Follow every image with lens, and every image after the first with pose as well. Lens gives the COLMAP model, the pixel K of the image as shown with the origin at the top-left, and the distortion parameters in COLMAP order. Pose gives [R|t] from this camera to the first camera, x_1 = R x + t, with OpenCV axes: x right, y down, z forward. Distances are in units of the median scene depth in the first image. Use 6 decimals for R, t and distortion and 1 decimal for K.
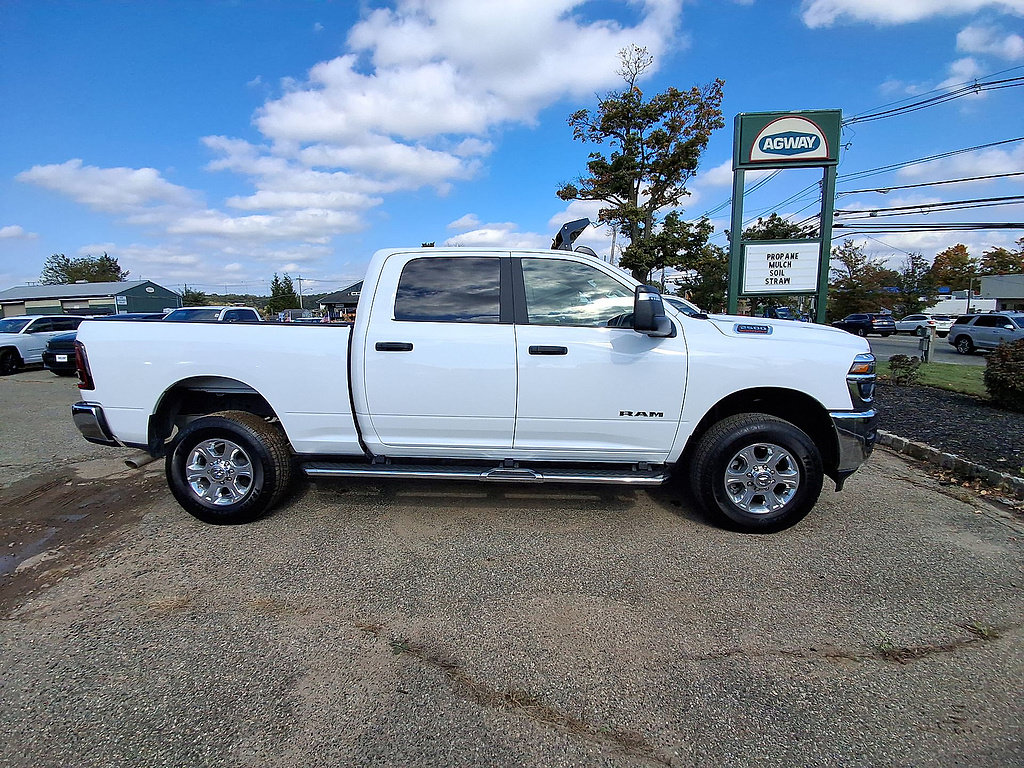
lens RADIAL K [[462.3, 0, 512.0], [0, 462.3, 384.0], [0, 0, 1]] dist [0.024052, -0.036233]
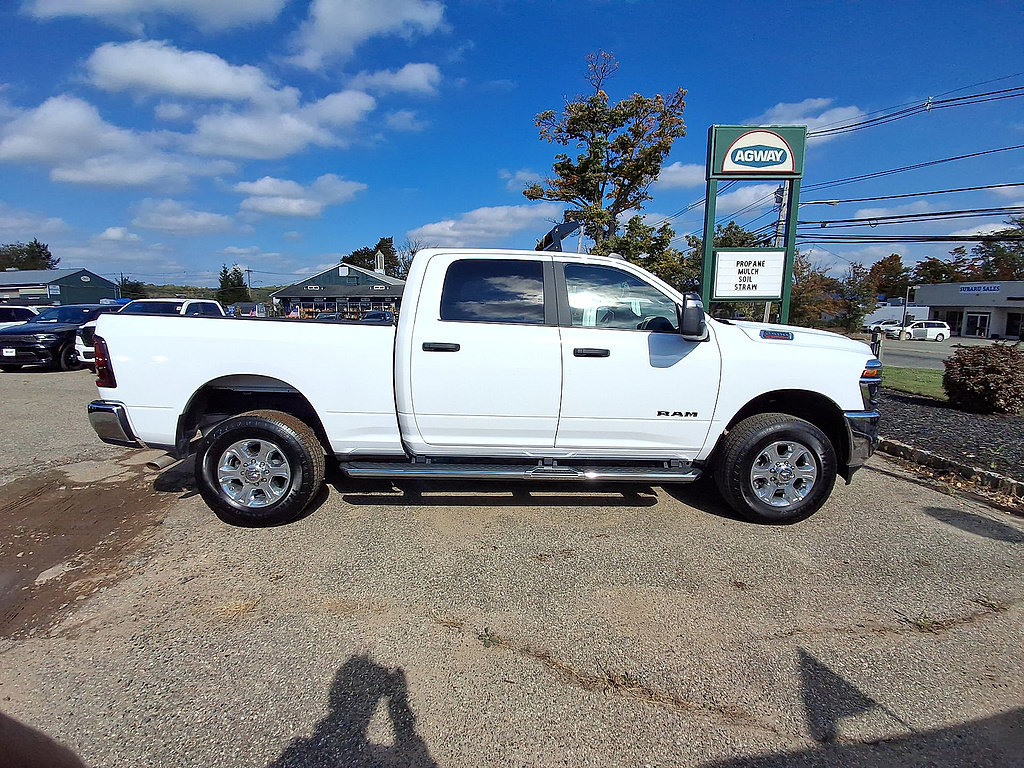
lens RADIAL K [[463.9, 0, 512.0], [0, 463.9, 384.0], [0, 0, 1]] dist [0.025876, -0.037019]
pose [[0.995967, 0.006577, 0.089482, -0.170788], [-0.006841, 0.999973, 0.002640, -0.003412], [-0.089462, -0.003242, 0.995985, -0.020027]]
